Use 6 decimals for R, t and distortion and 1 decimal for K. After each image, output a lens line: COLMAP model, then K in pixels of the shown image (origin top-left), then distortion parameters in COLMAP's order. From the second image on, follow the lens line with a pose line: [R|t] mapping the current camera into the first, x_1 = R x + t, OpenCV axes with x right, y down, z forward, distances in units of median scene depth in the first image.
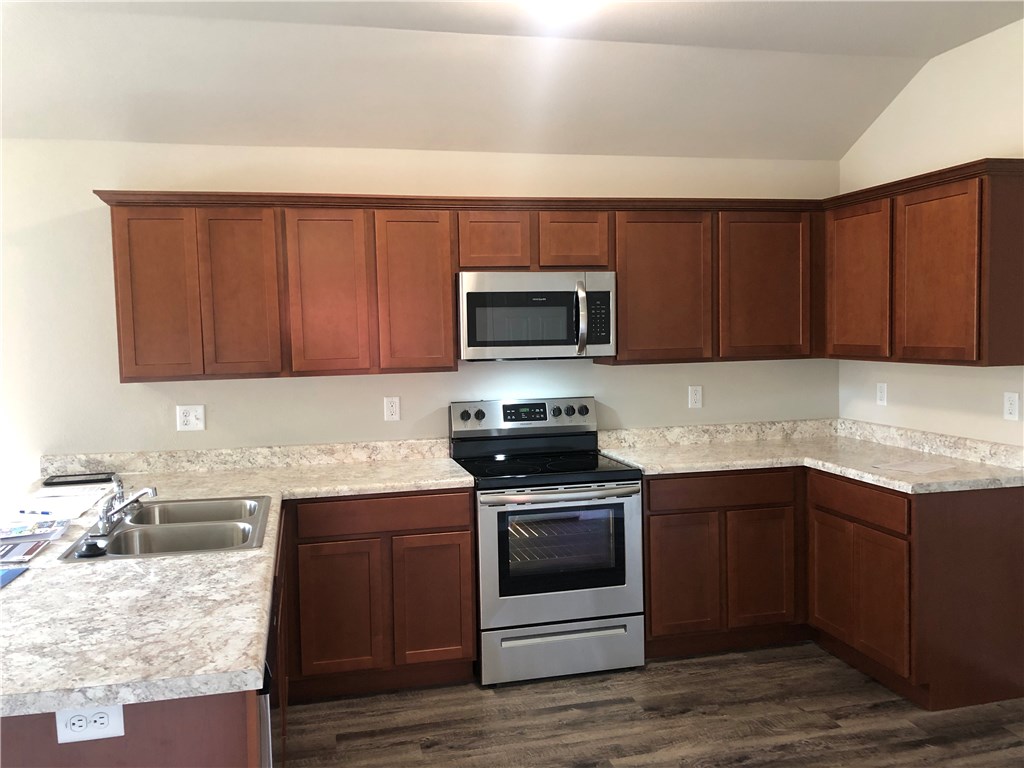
lens RADIAL K [[838.5, 0, 509.1], [0, 838.5, 381.1], [0, 0, 1]] dist [0.040558, -0.031458]
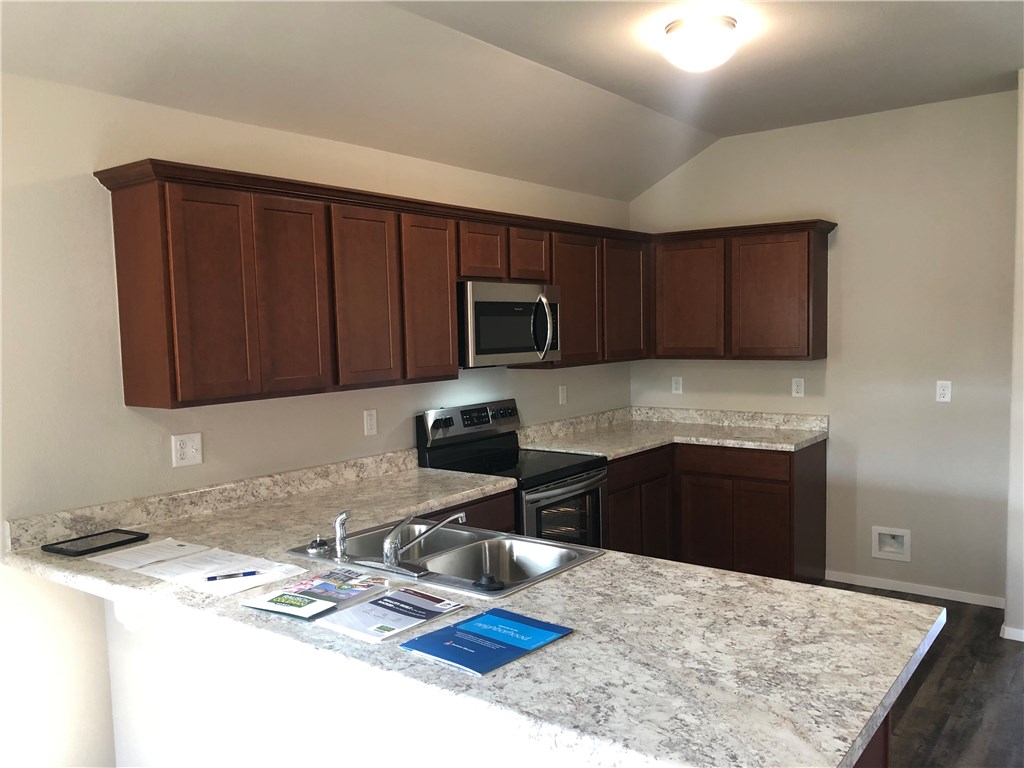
lens RADIAL K [[838.5, 0, 514.9], [0, 838.5, 390.5], [0, 0, 1]] dist [0.040558, -0.031458]
pose [[0.761947, -0.046881, 0.645941, -0.666279], [0.044746, 0.998804, 0.019709, -0.014834], [-0.646092, 0.013886, 0.763133, 0.186253]]
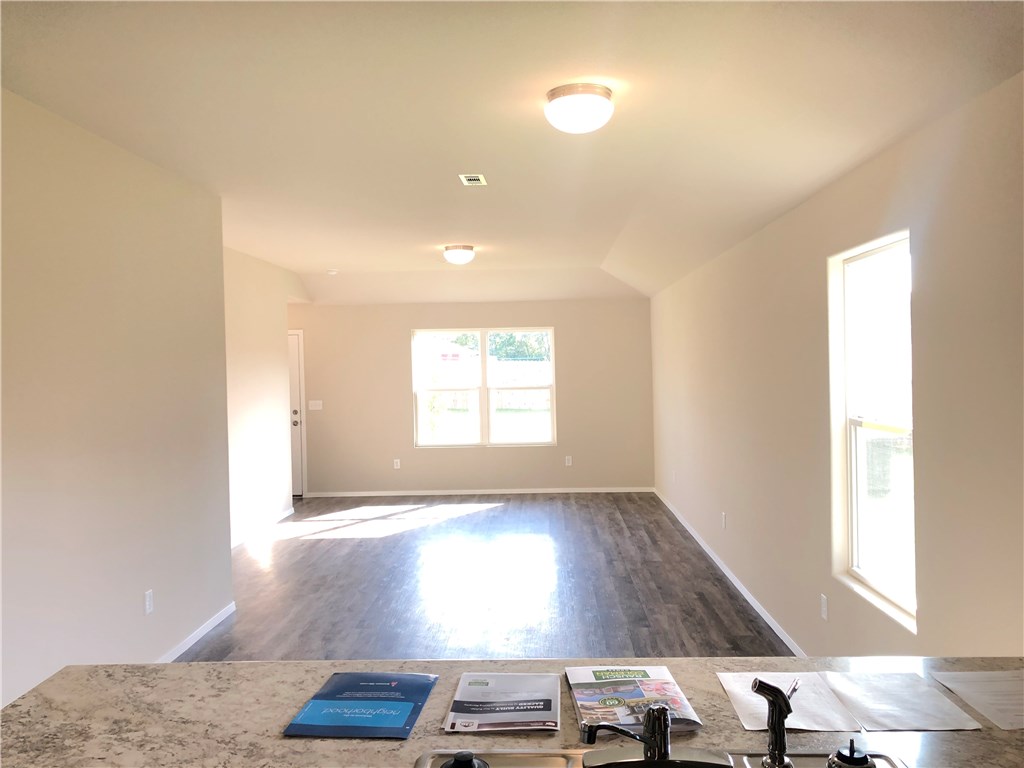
lens RADIAL K [[838.5, 0, 510.0], [0, 838.5, 384.1], [0, 0, 1]] dist [0.040558, -0.031458]
pose [[-0.263452, 0.052895, -0.963221, 0.033529], [-0.034413, 0.997345, 0.064181, -0.067797], [0.964059, 0.050056, -0.260932, 0.748480]]
